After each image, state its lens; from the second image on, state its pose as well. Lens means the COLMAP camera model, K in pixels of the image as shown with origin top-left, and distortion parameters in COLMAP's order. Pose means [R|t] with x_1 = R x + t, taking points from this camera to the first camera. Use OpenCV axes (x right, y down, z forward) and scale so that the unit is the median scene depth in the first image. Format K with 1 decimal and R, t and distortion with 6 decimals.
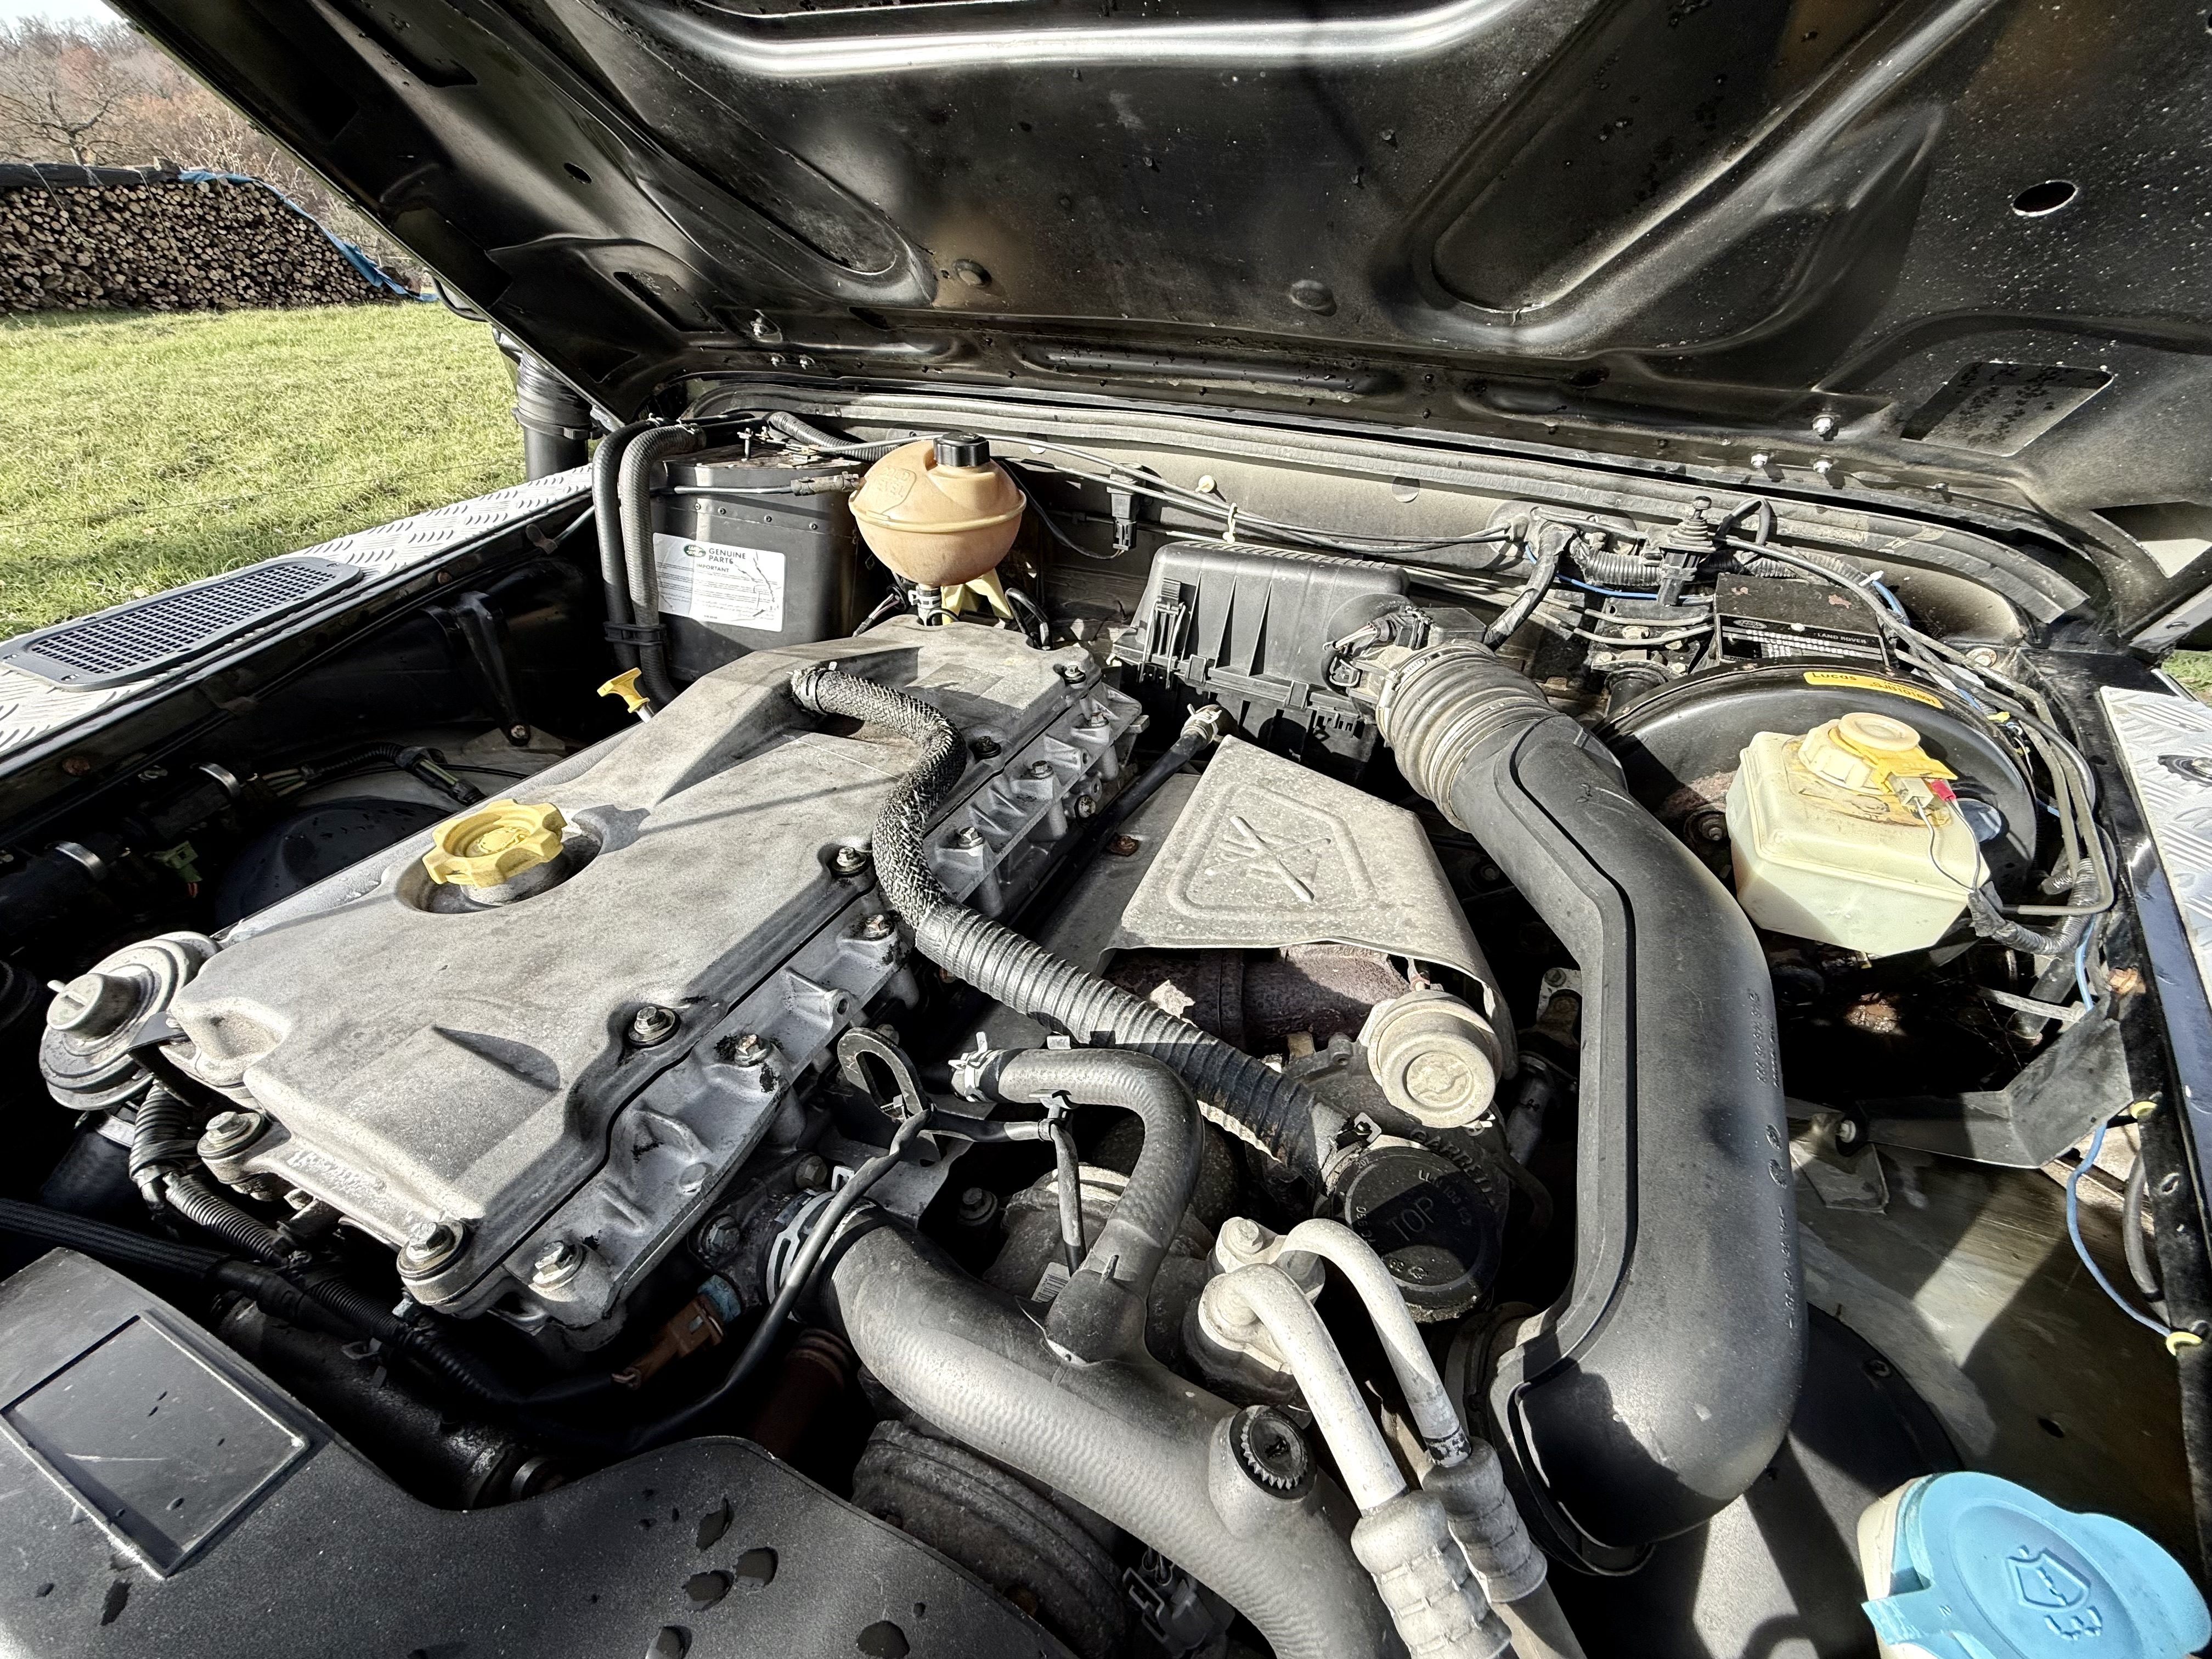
lens RADIAL K [[883.4, 0, 1096.1], [0, 883.4, 822.9], [0, 0, 1]] dist [0.002578, -0.000661]
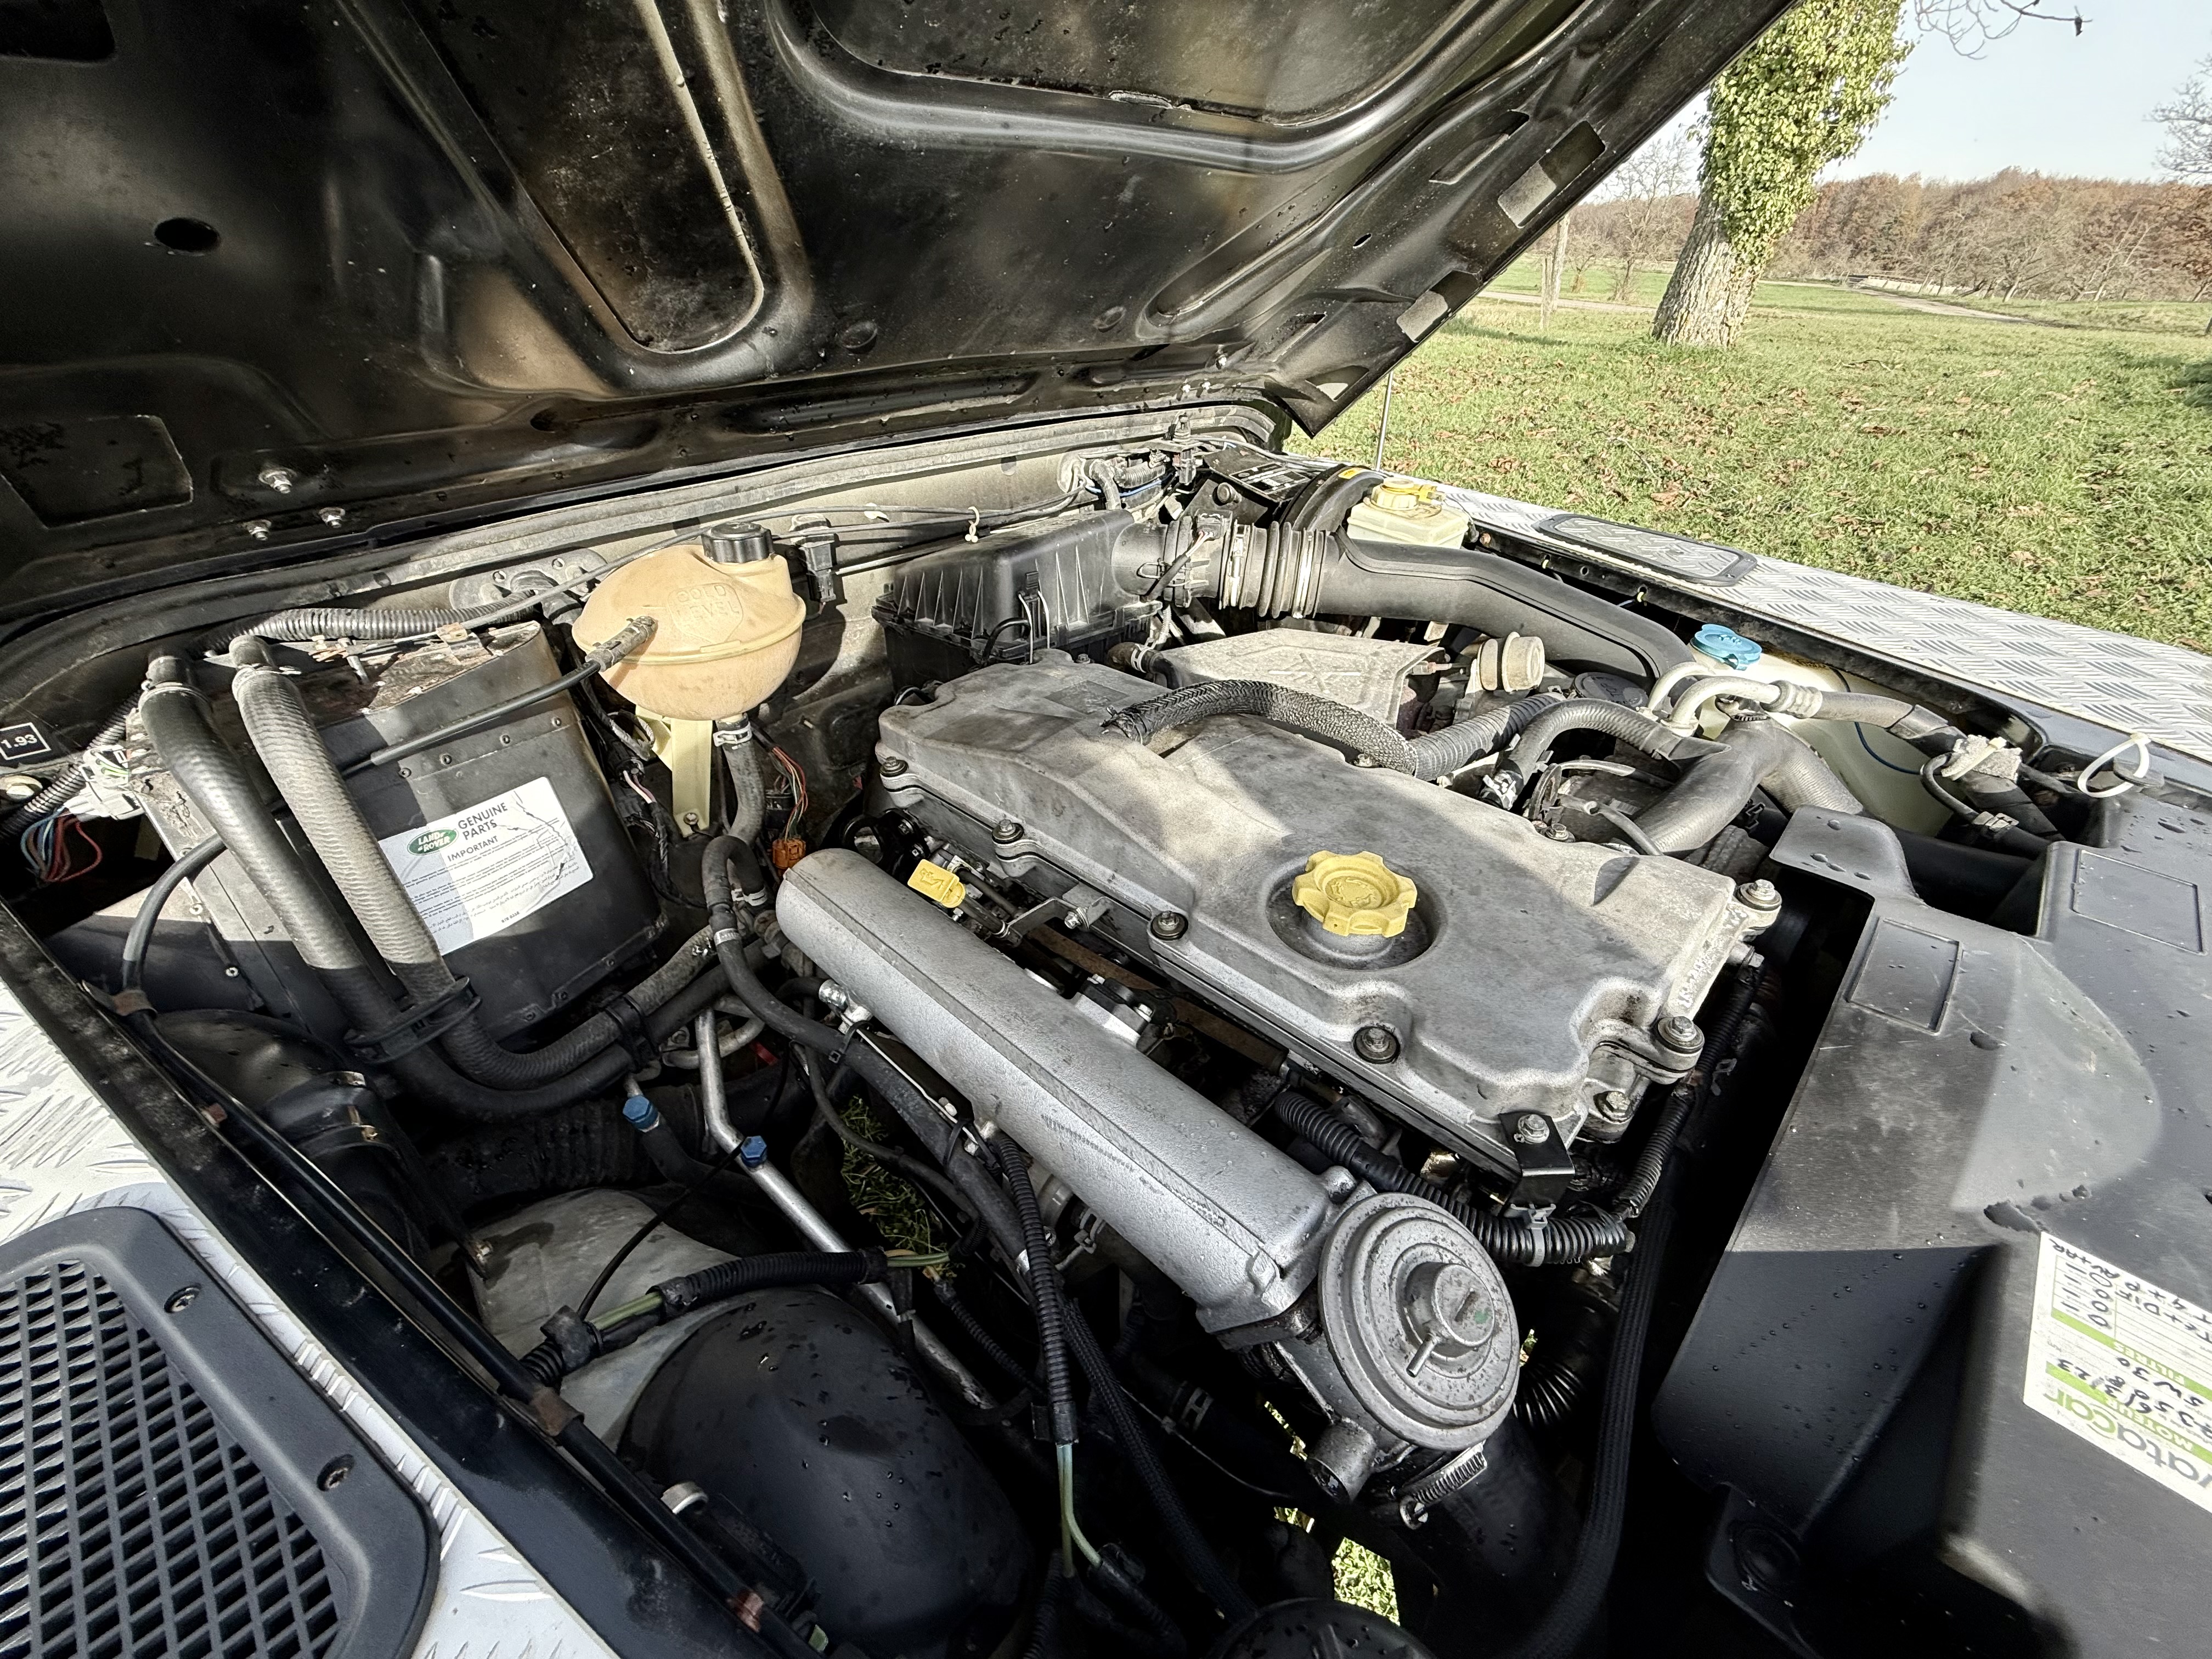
lens RADIAL K [[883.4, 0, 1108.6], [0, 883.4, 829.6], [0, 0, 1]] dist [0.002578, -0.000661]
pose [[0.334250, -0.539817, 0.772577, -0.970872], [0.541072, 0.781089, 0.311674, -0.321949], [-0.771698, 0.313843, 0.553159, 0.394129]]
